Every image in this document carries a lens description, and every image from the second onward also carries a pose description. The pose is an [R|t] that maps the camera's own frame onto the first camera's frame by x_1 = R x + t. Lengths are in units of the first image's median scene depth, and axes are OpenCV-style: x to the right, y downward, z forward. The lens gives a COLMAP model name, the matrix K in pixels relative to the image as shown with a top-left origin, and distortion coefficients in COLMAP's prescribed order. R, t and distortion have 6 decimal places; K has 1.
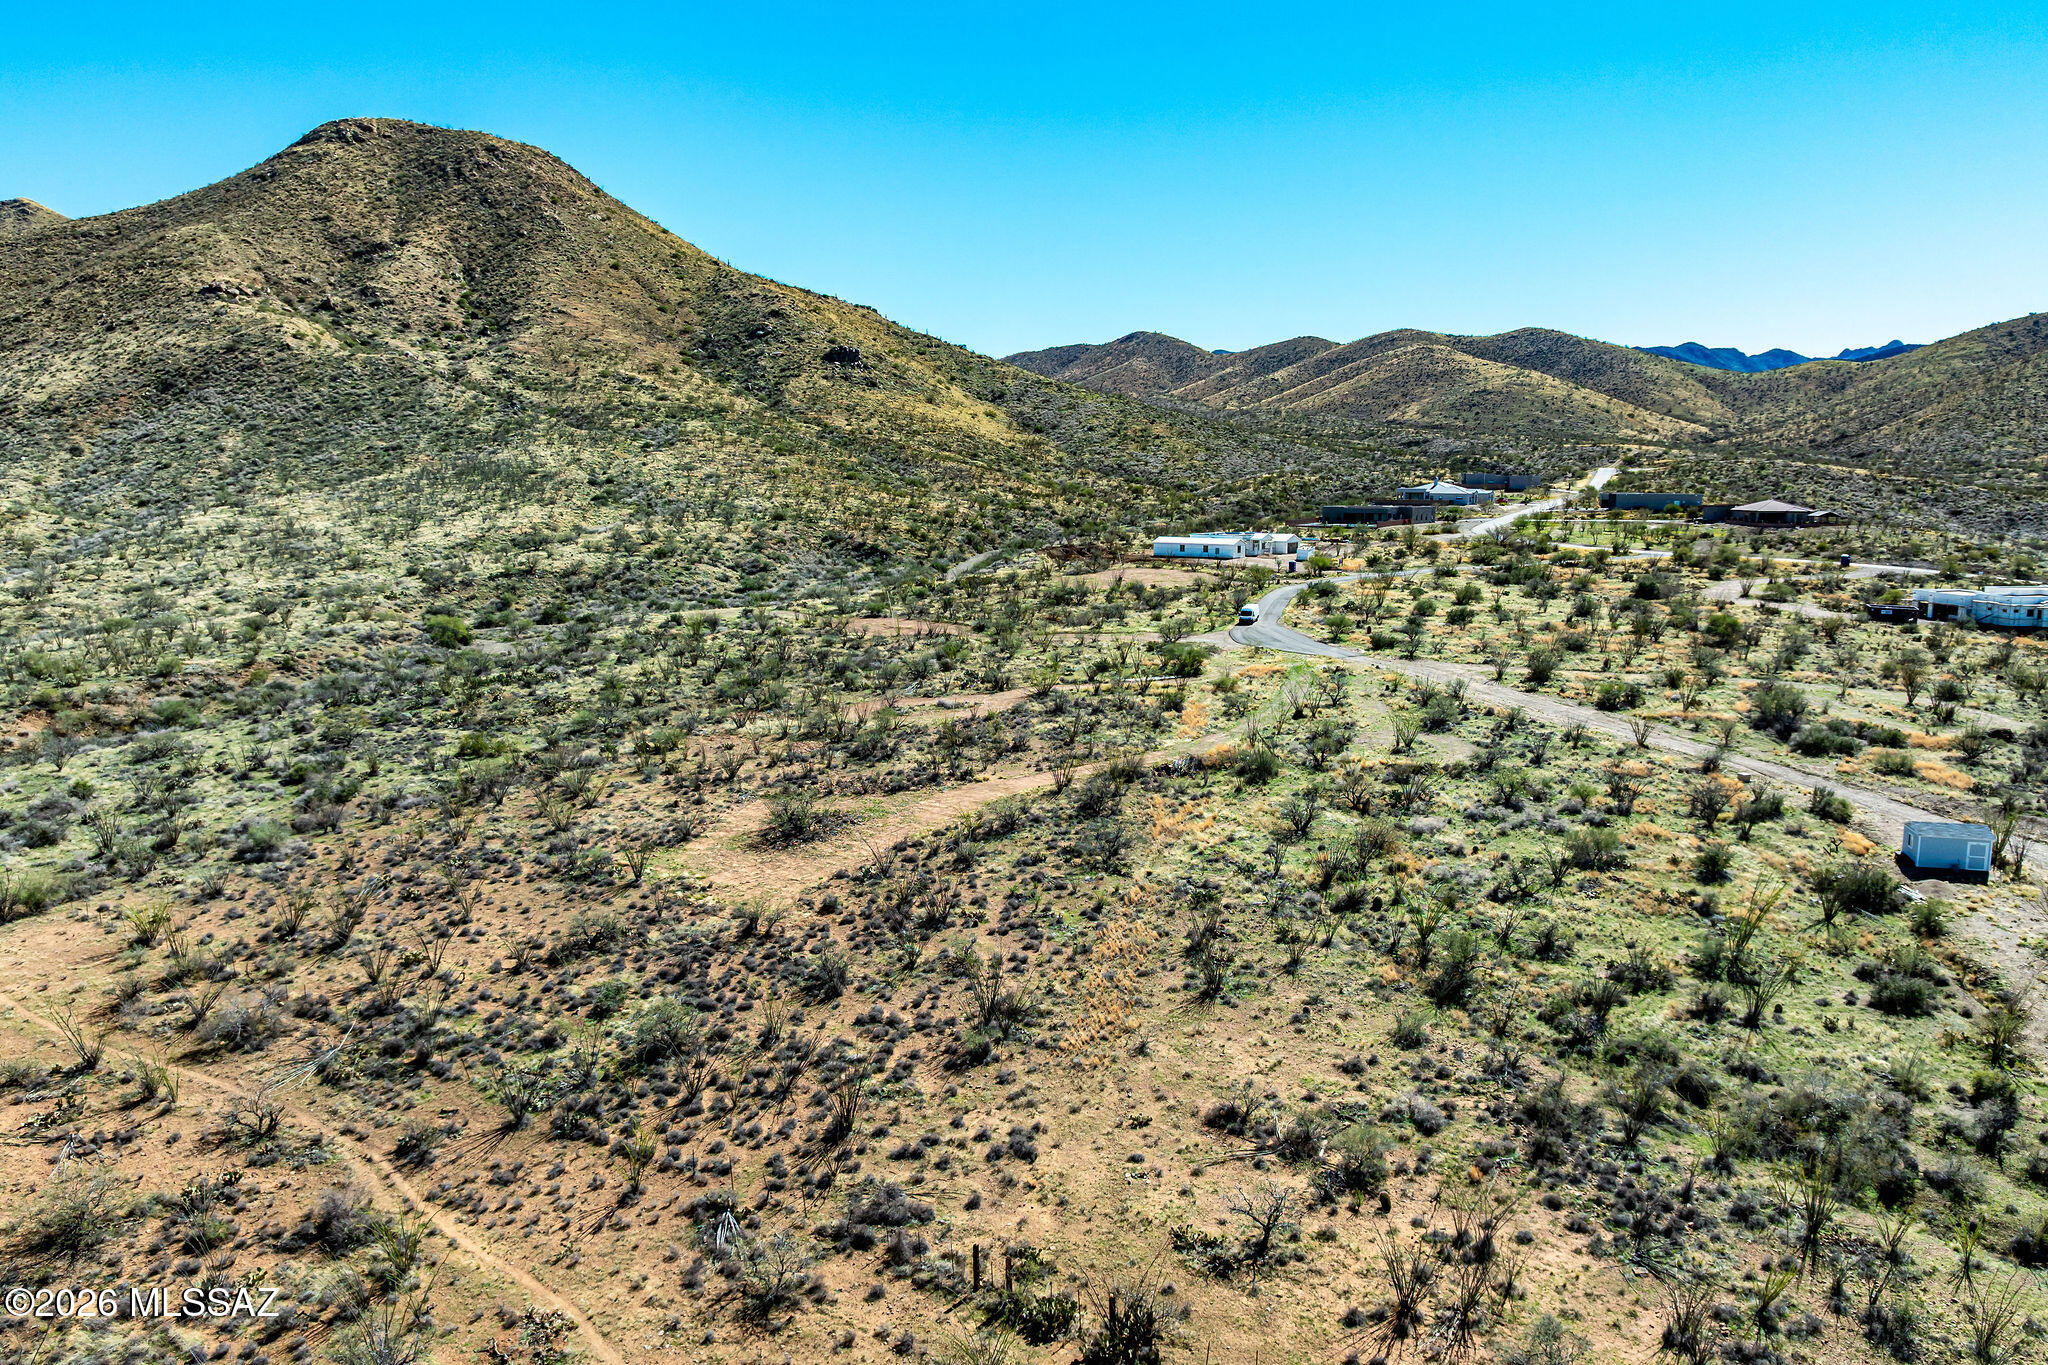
lens RADIAL K [[1462.7, 0, 1020.6], [0, 1462.7, 681.3], [0, 0, 1]] dist [-0.050248, 0.012763]
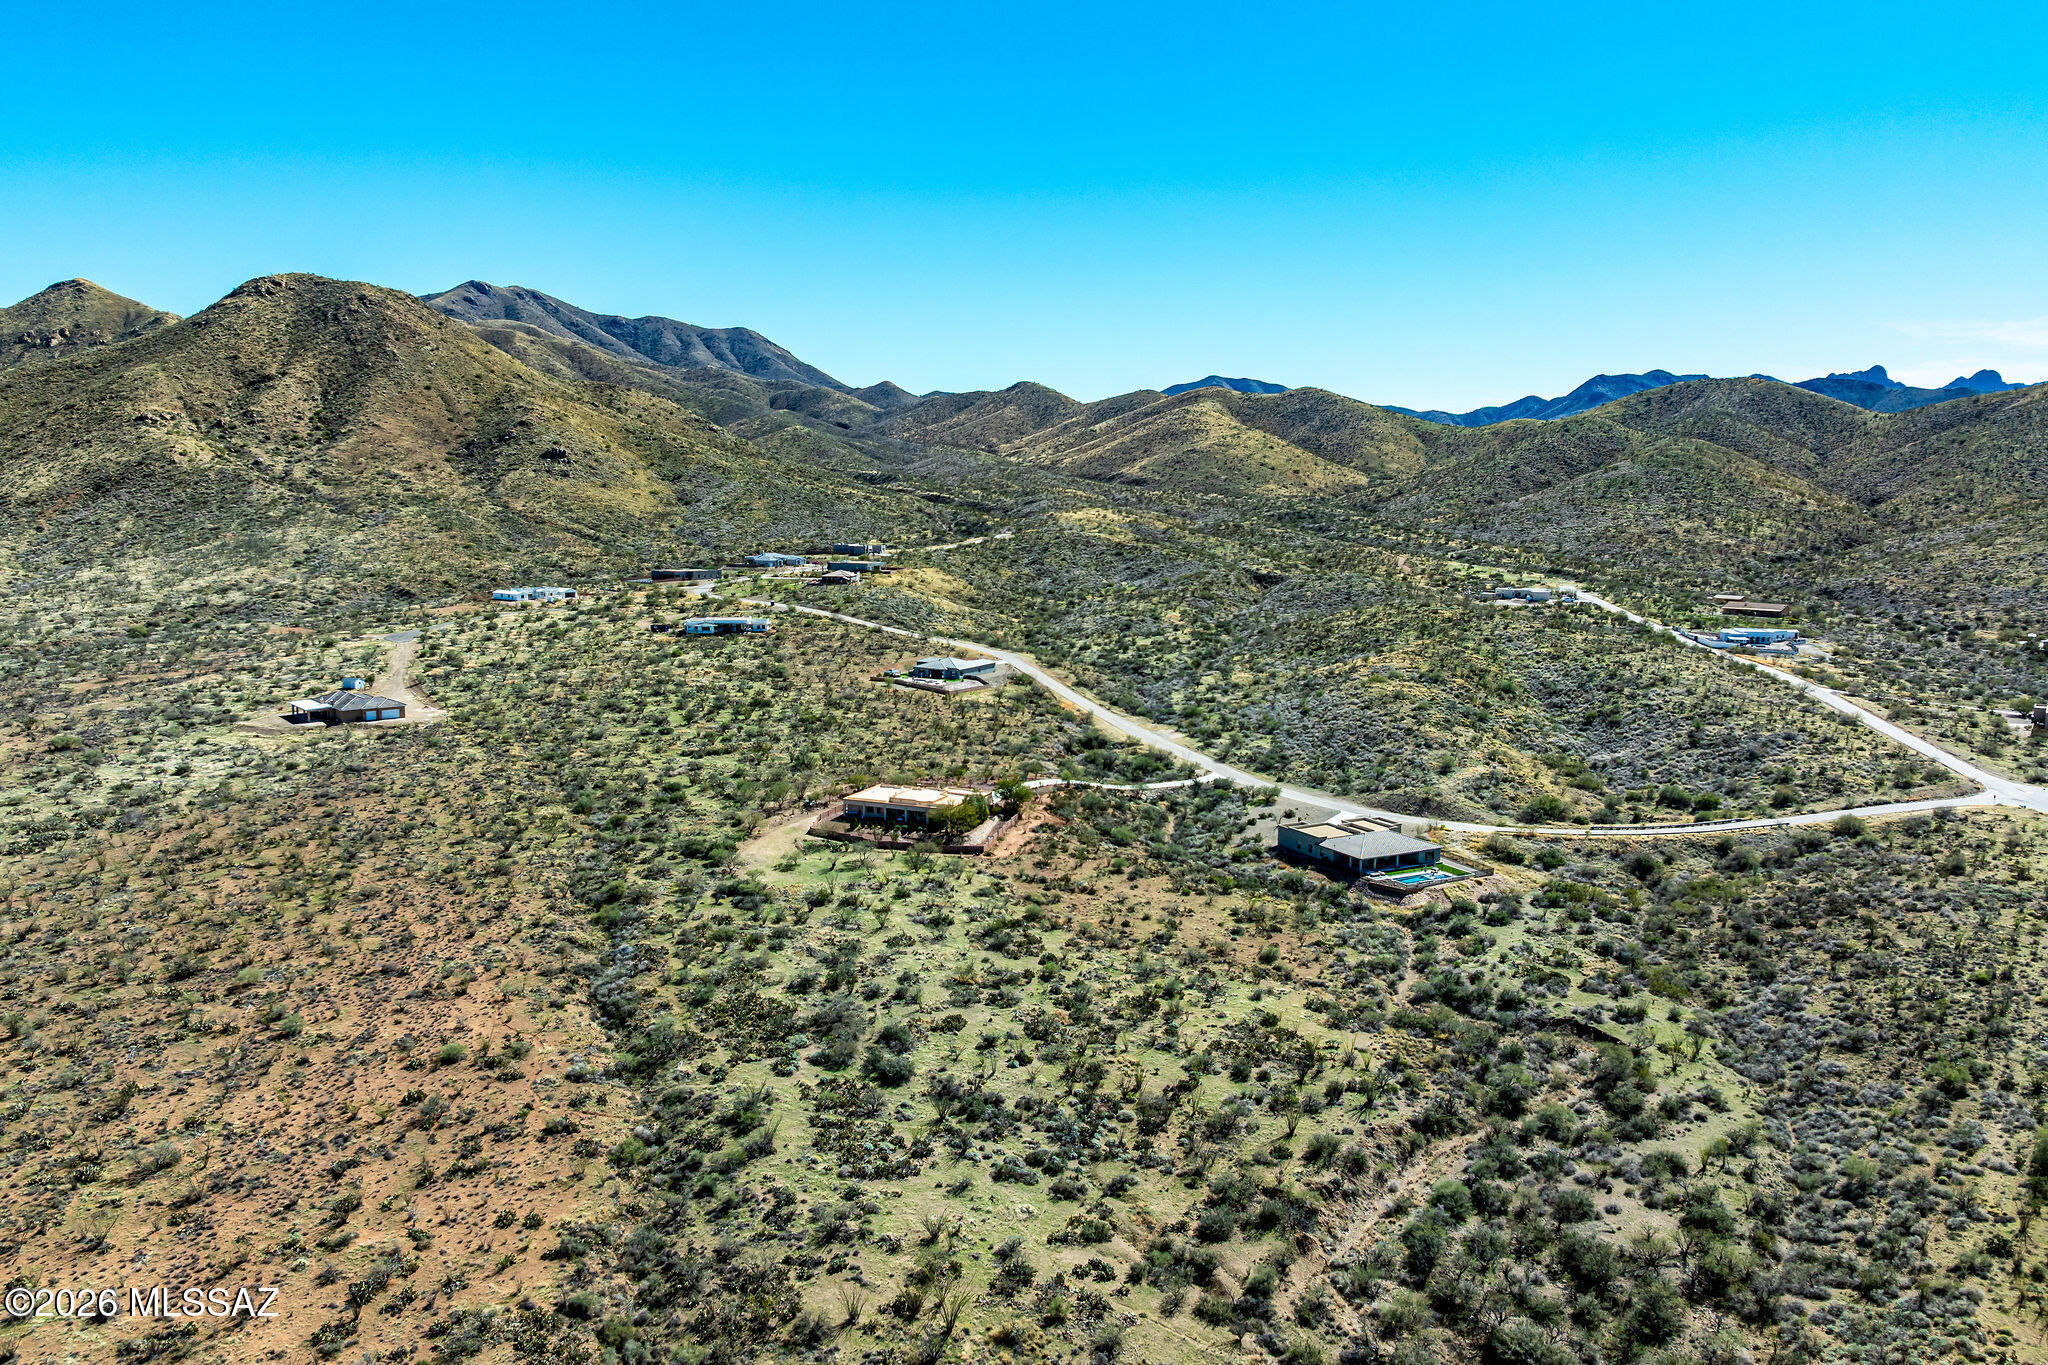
lens RADIAL K [[1462.7, 0, 1028.1], [0, 1462.7, 683.9], [0, 0, 1]] dist [-0.050248, 0.012763]
pose [[0.999050, 0.008267, -0.042795, 0.436647], [-0.008528, 0.999946, -0.005919, 0.019717], [0.042743, 0.006278, 0.999066, -0.485841]]
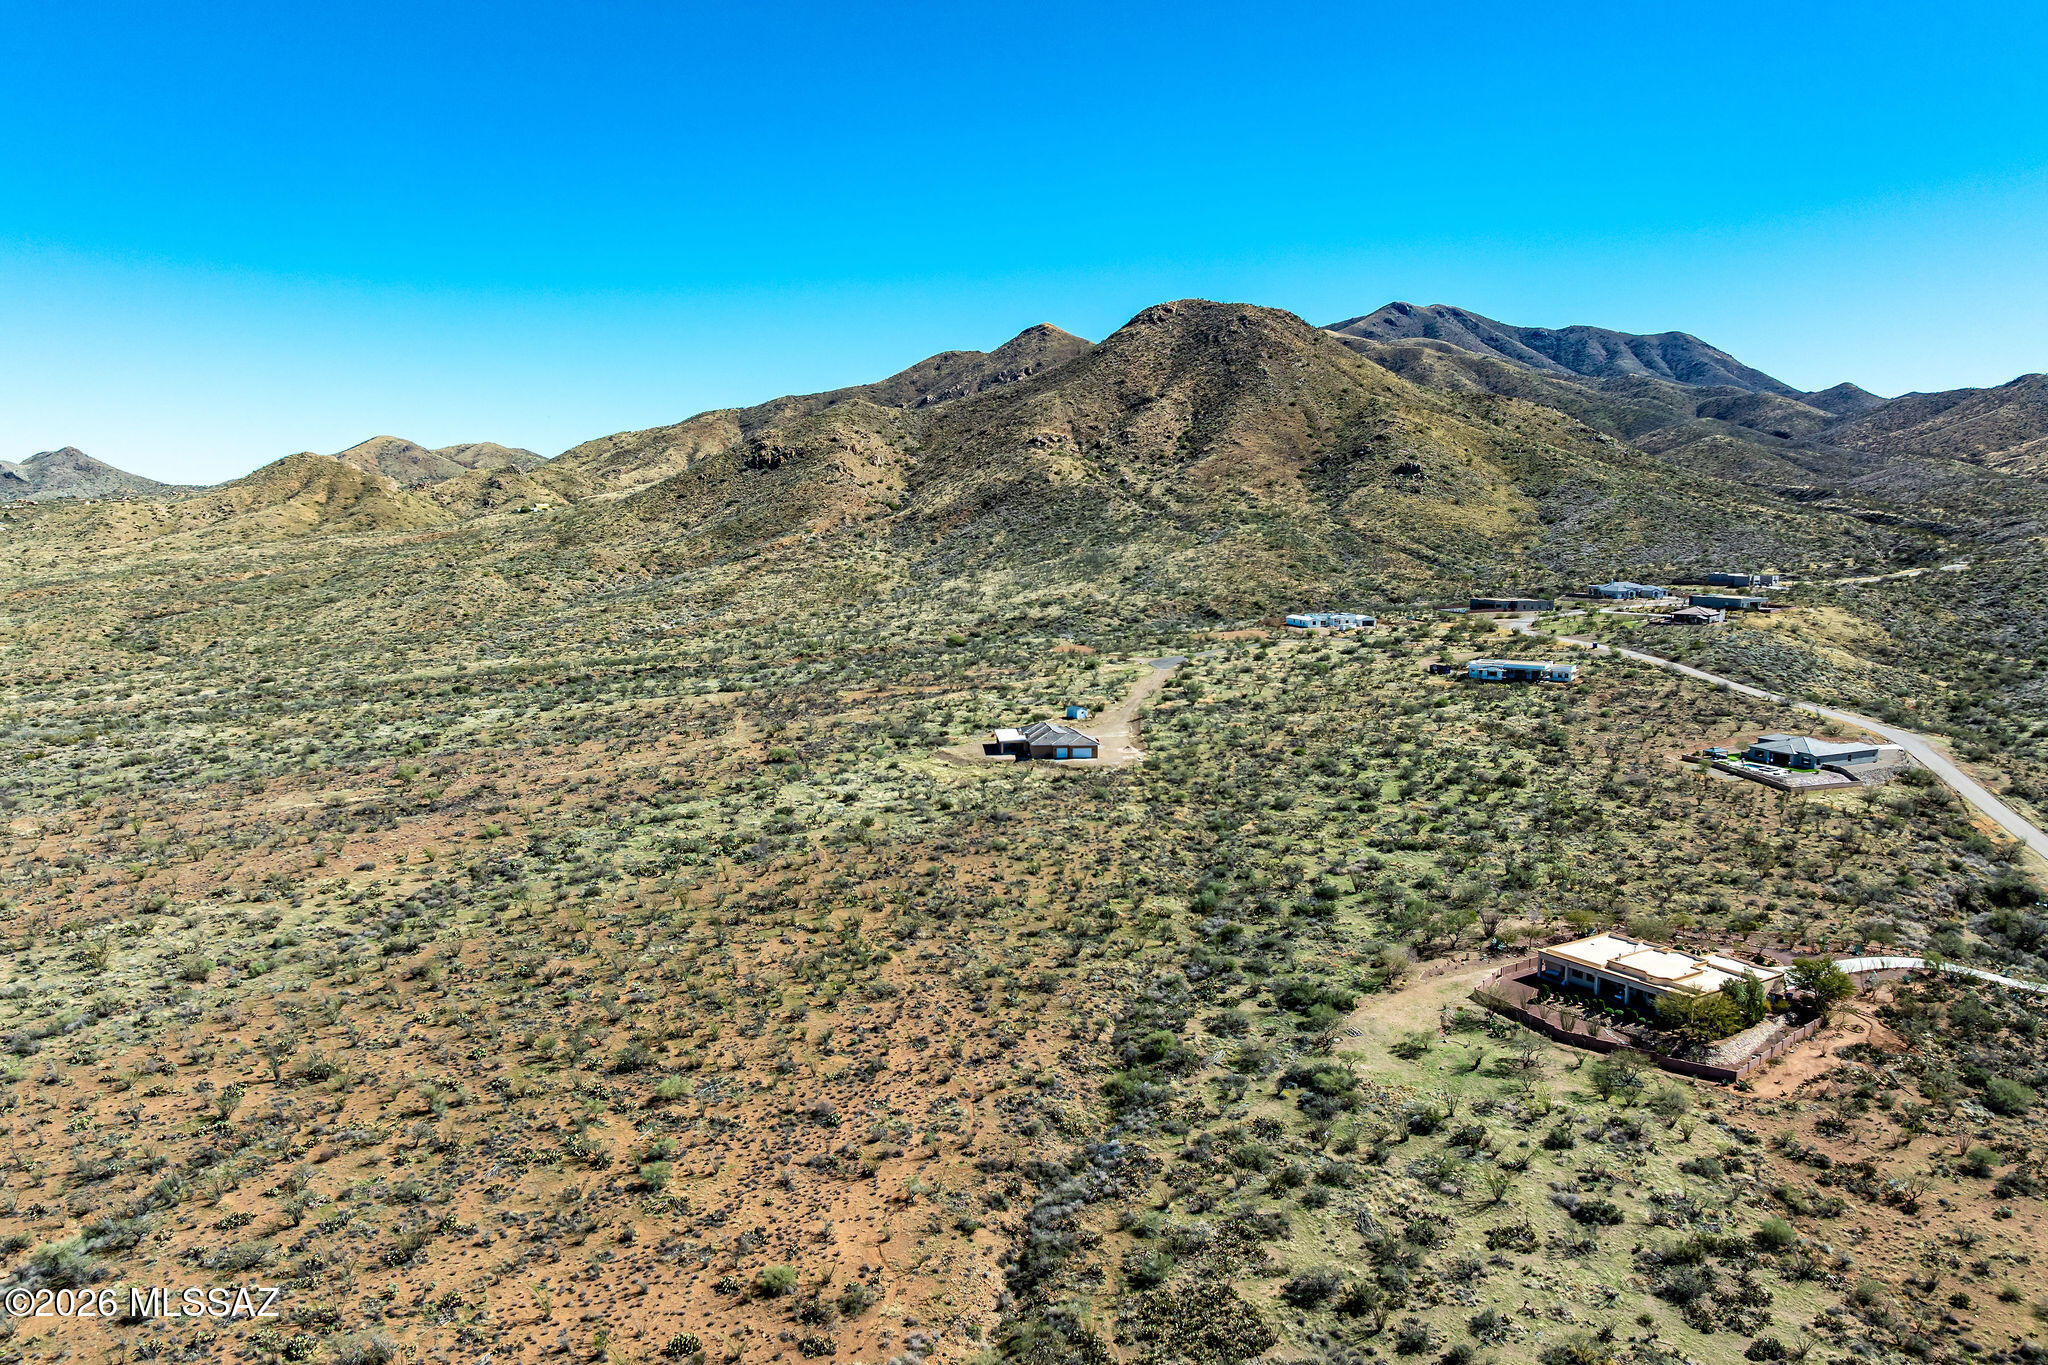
lens RADIAL K [[1462.7, 0, 1001.6], [0, 1462.7, 679.6], [0, 0, 1]] dist [-0.050248, 0.012763]
pose [[0.783156, 0.069120, -0.617972, 0.458604], [-0.081896, 0.996611, 0.007683, 0.001984], [0.616409, 0.044593, 0.786163, -0.348537]]
